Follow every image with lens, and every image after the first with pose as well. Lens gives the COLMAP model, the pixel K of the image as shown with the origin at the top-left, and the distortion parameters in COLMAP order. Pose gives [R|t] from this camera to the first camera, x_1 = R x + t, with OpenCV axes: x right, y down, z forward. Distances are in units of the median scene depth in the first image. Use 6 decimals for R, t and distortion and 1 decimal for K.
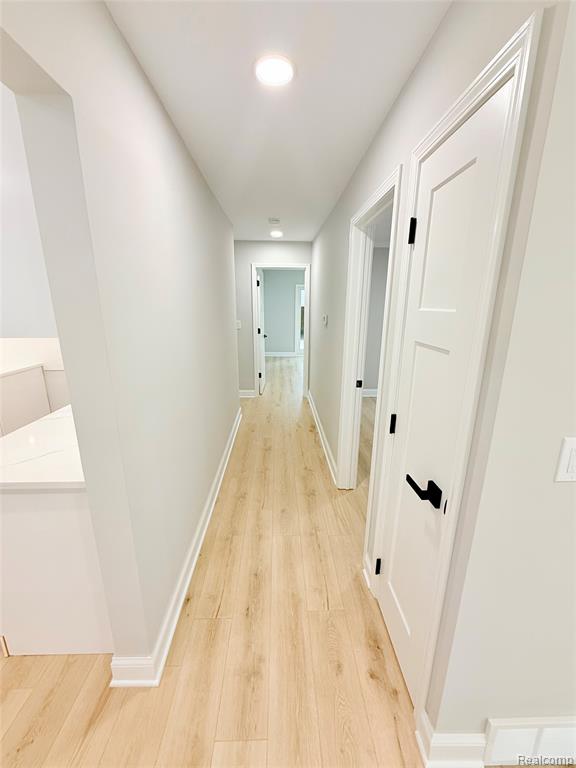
lens RADIAL K [[304.7, 0, 287.9], [0, 304.7, 383.6], [0, 0, 1]] dist [-0.000324, -0.000489]
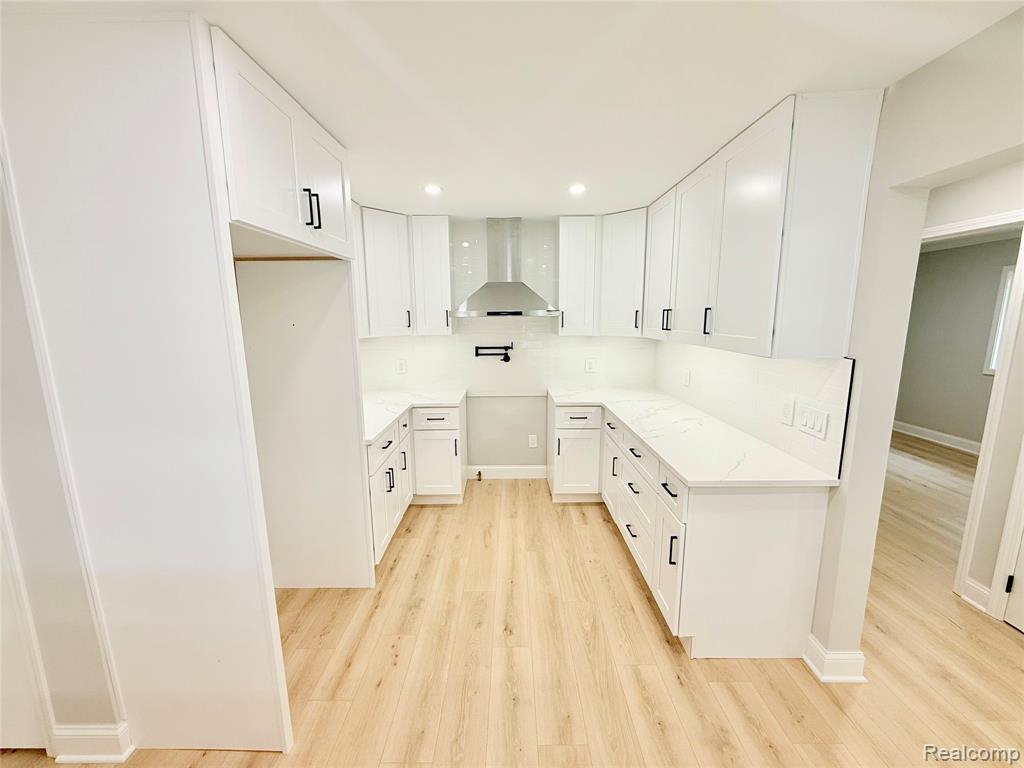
lens RADIAL K [[406.3, 0, 509.9], [0, 406.3, 384.6], [0, 0, 1]] dist [-0.000324, -0.000489]
pose [[0.999337, -0.005298, -0.036023, -1.687647], [0.001886, 0.995561, -0.094101, 0.098095], [0.036361, 0.093970, 0.994911, -0.572330]]
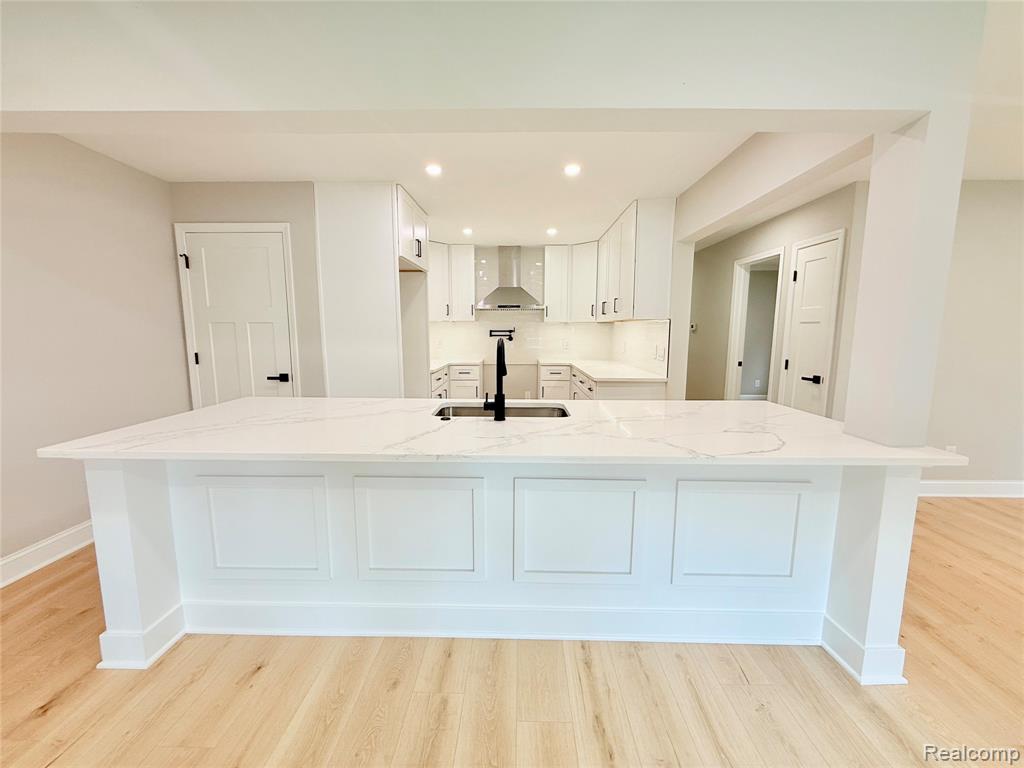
lens RADIAL K [[406.3, 0, 510.5], [0, 406.3, 383.8], [0, 0, 1]] dist [-0.000324, -0.000489]
pose [[0.998527, 0.004555, -0.054066, -1.568559], [-0.011373, 0.991903, -0.126485, 0.723215], [0.053052, 0.126913, 0.990494, -2.058415]]
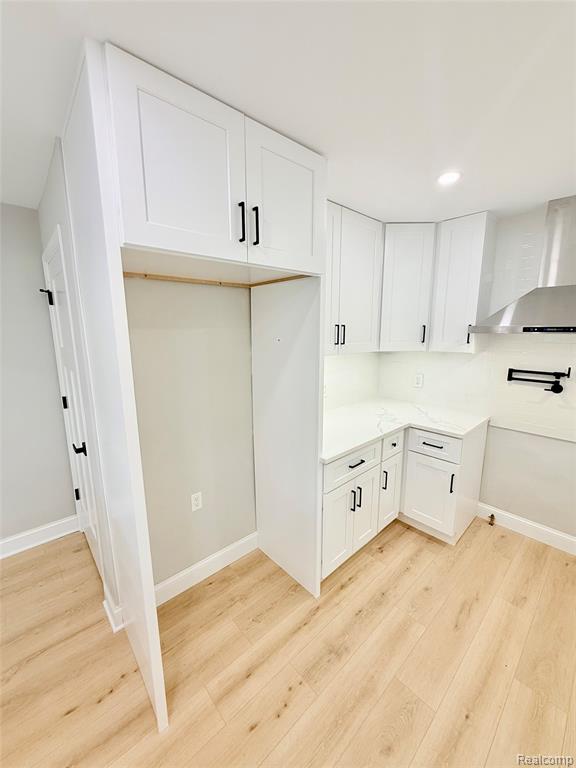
lens RADIAL K [[304.7, 0, 288.7], [0, 304.7, 382.2], [0, 0, 1]] dist [-0.000324, -0.000489]
pose [[0.650128, 0.128627, -0.748858, -1.512975], [-0.190939, 0.981598, 0.002838, -0.146721], [0.735443, 0.141141, 0.662724, 0.224167]]
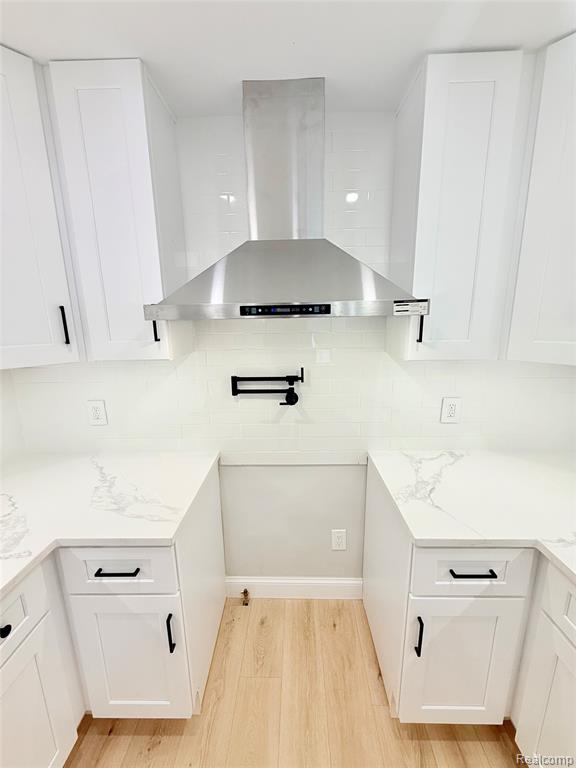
lens RADIAL K [[304.7, 0, 288.5], [0, 304.7, 381.8], [0, 0, 1]] dist [-0.000324, -0.000489]
pose [[0.998148, -0.007032, -0.060419, -1.764246], [0.003742, 0.998513, -0.054394, -0.408064], [0.060711, 0.054067, 0.996690, 1.331965]]
